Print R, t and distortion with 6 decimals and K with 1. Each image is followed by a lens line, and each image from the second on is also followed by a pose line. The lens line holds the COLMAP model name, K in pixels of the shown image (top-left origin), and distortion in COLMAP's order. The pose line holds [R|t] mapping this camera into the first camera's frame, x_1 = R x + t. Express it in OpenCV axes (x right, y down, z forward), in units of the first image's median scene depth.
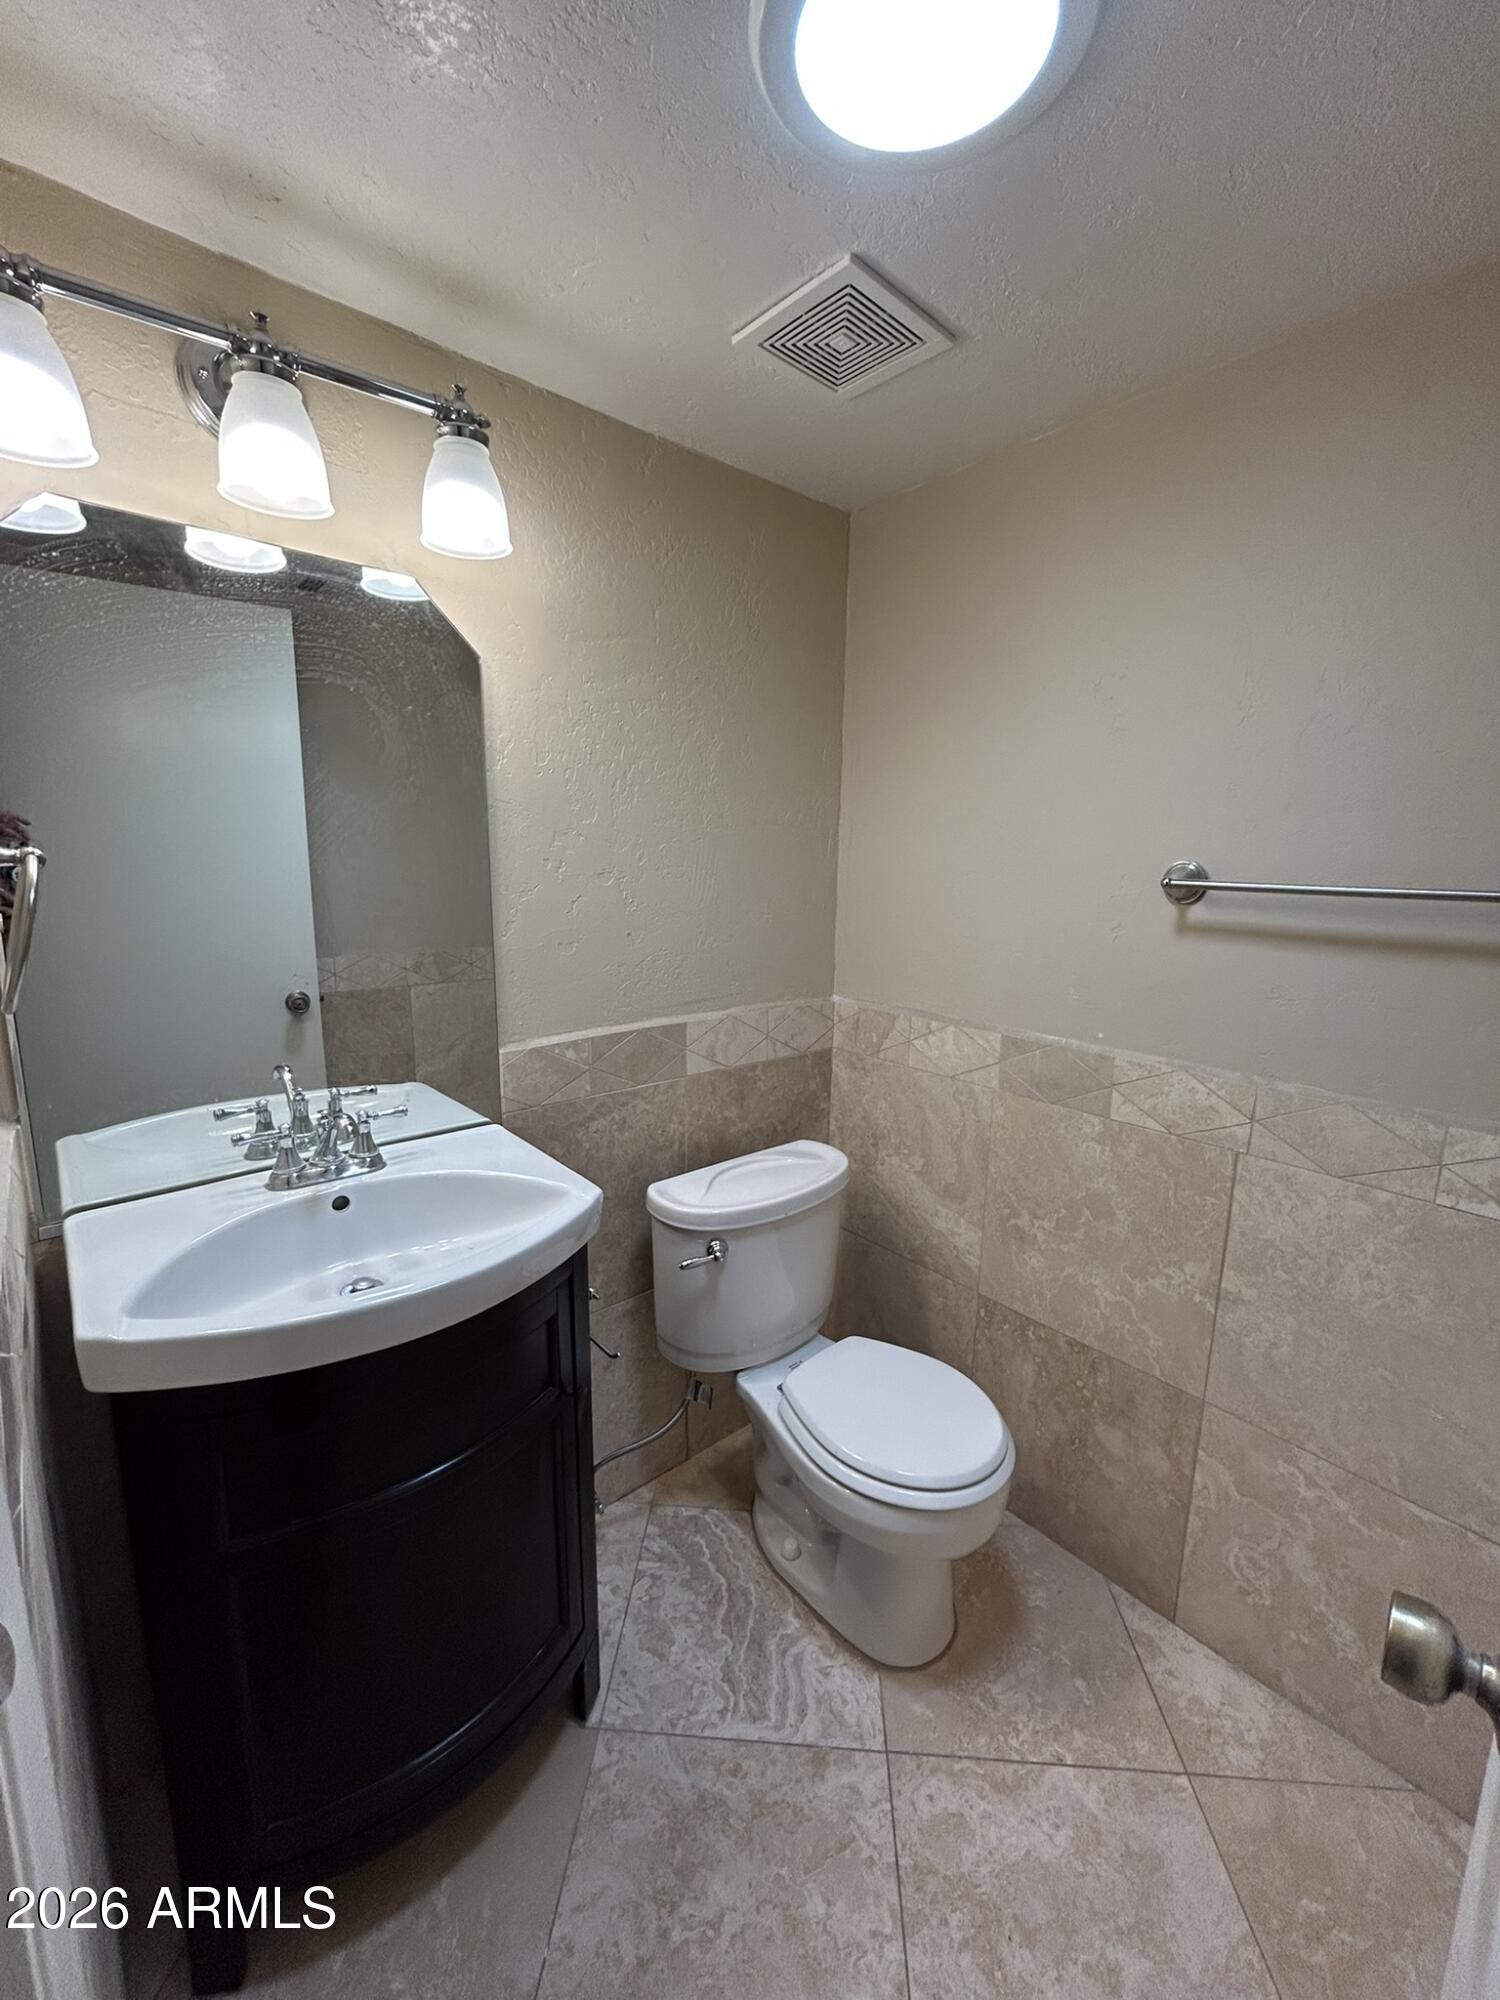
lens RADIAL K [[812.4, 0, 754.8], [0, 812.4, 997.5], [0, 0, 1]] dist [-0.004146, 0.002167]
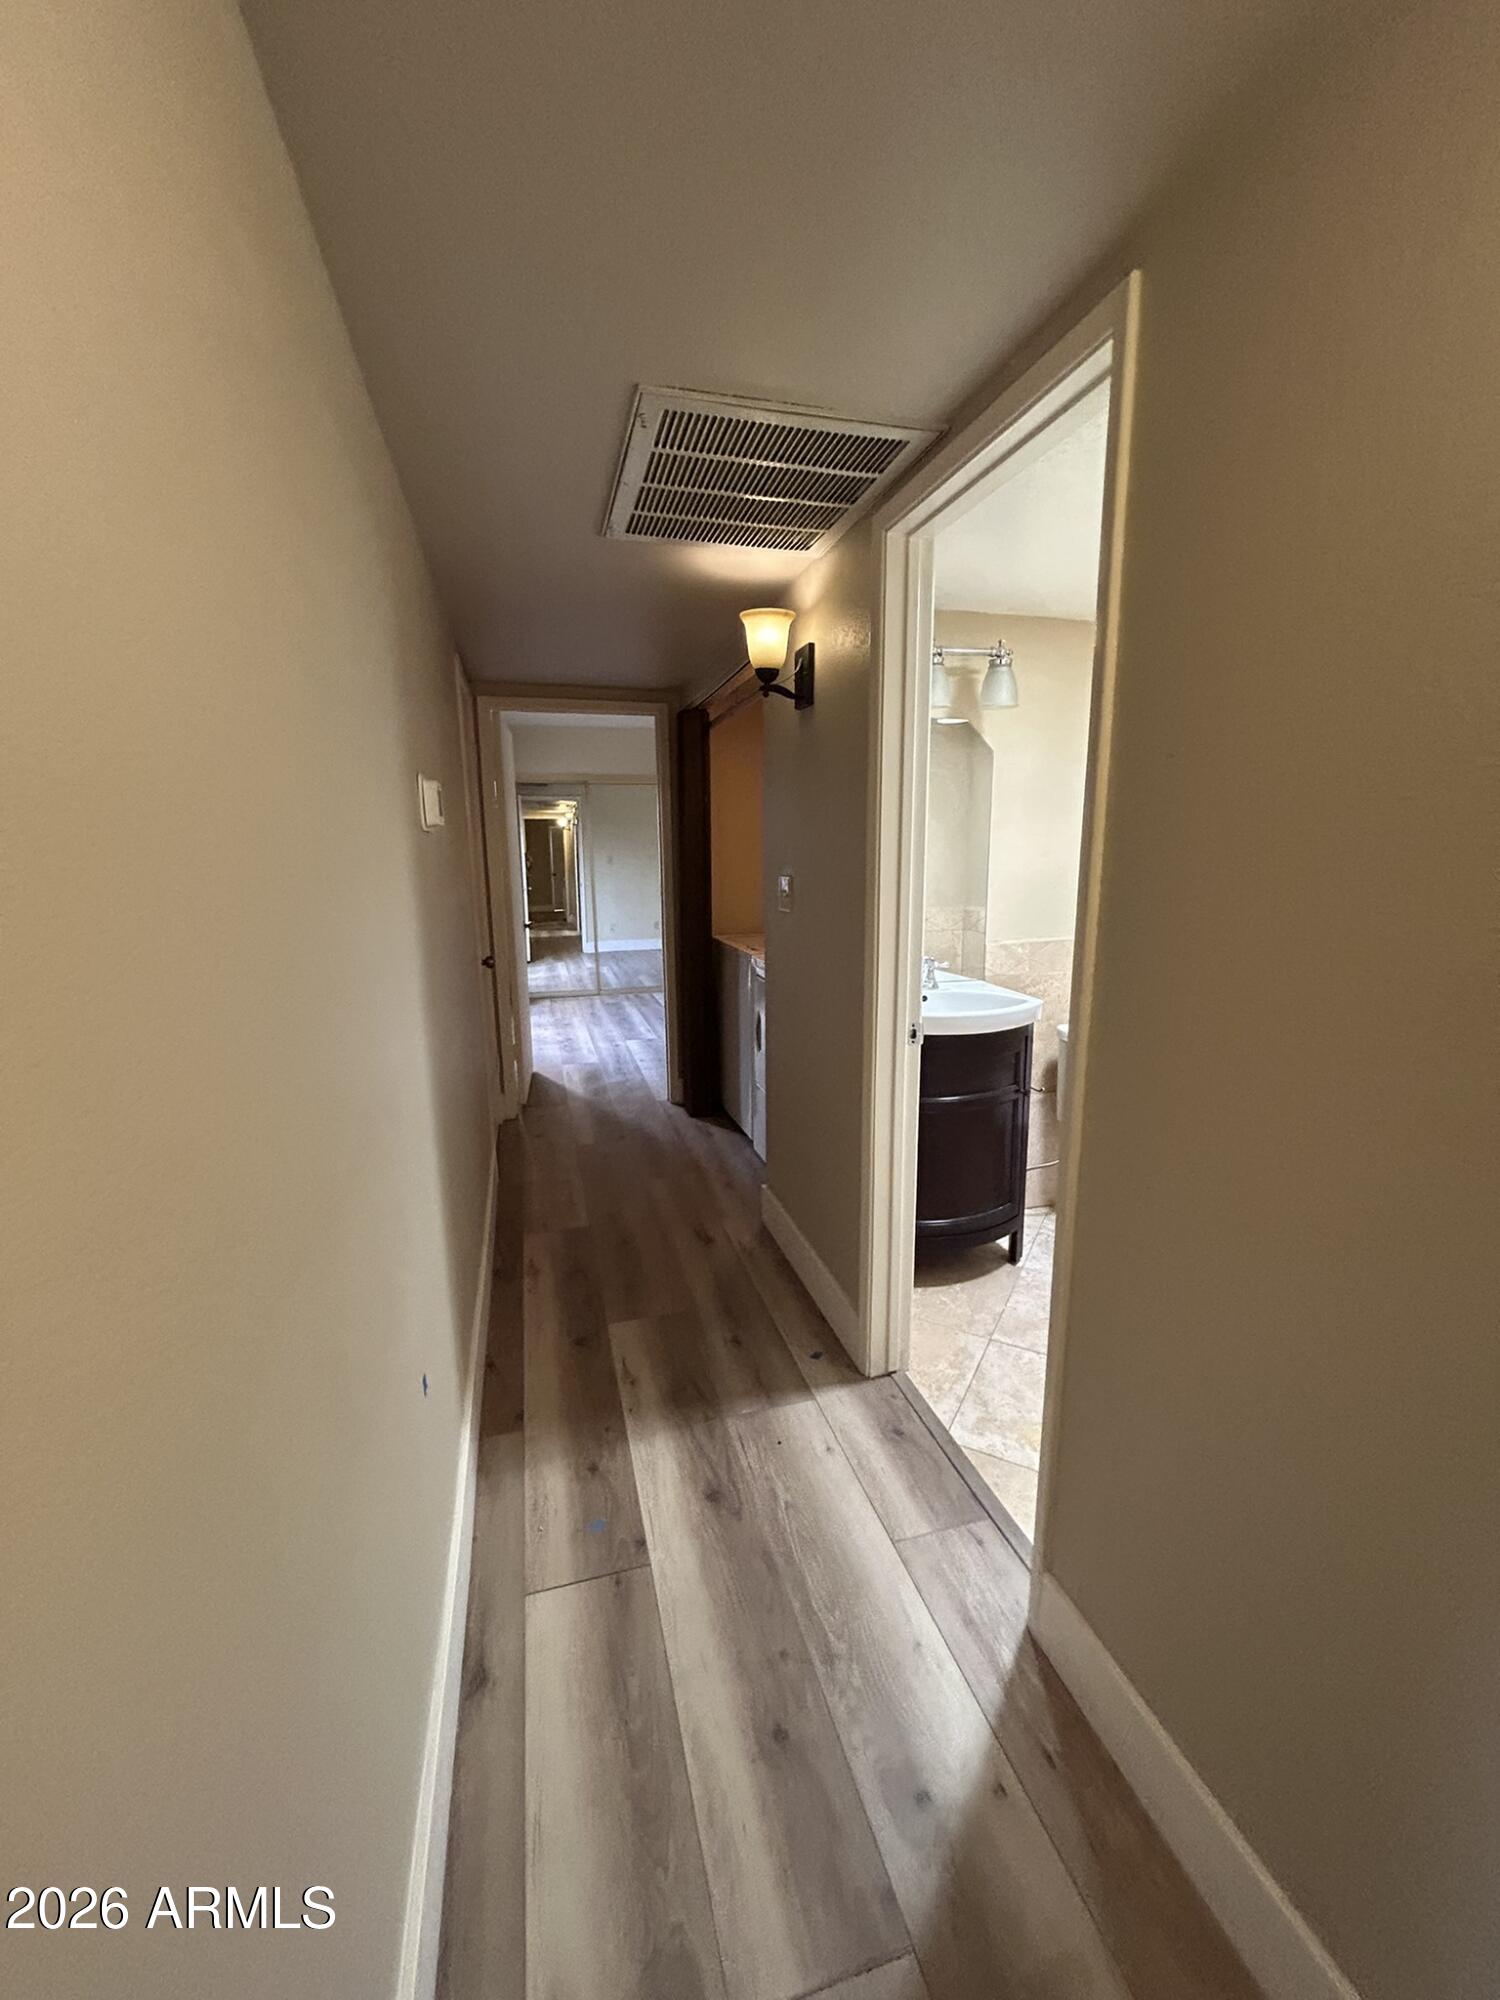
lens RADIAL K [[812.4, 0, 750.2], [0, 812.4, 997.2], [0, 0, 1]] dist [-0.004146, 0.002167]
pose [[0.898804, 0.053451, -0.435079, 0.041873], [-0.050330, 0.998557, 0.018702, 0.178379], [0.435451, 0.005088, 0.900198, -1.012996]]
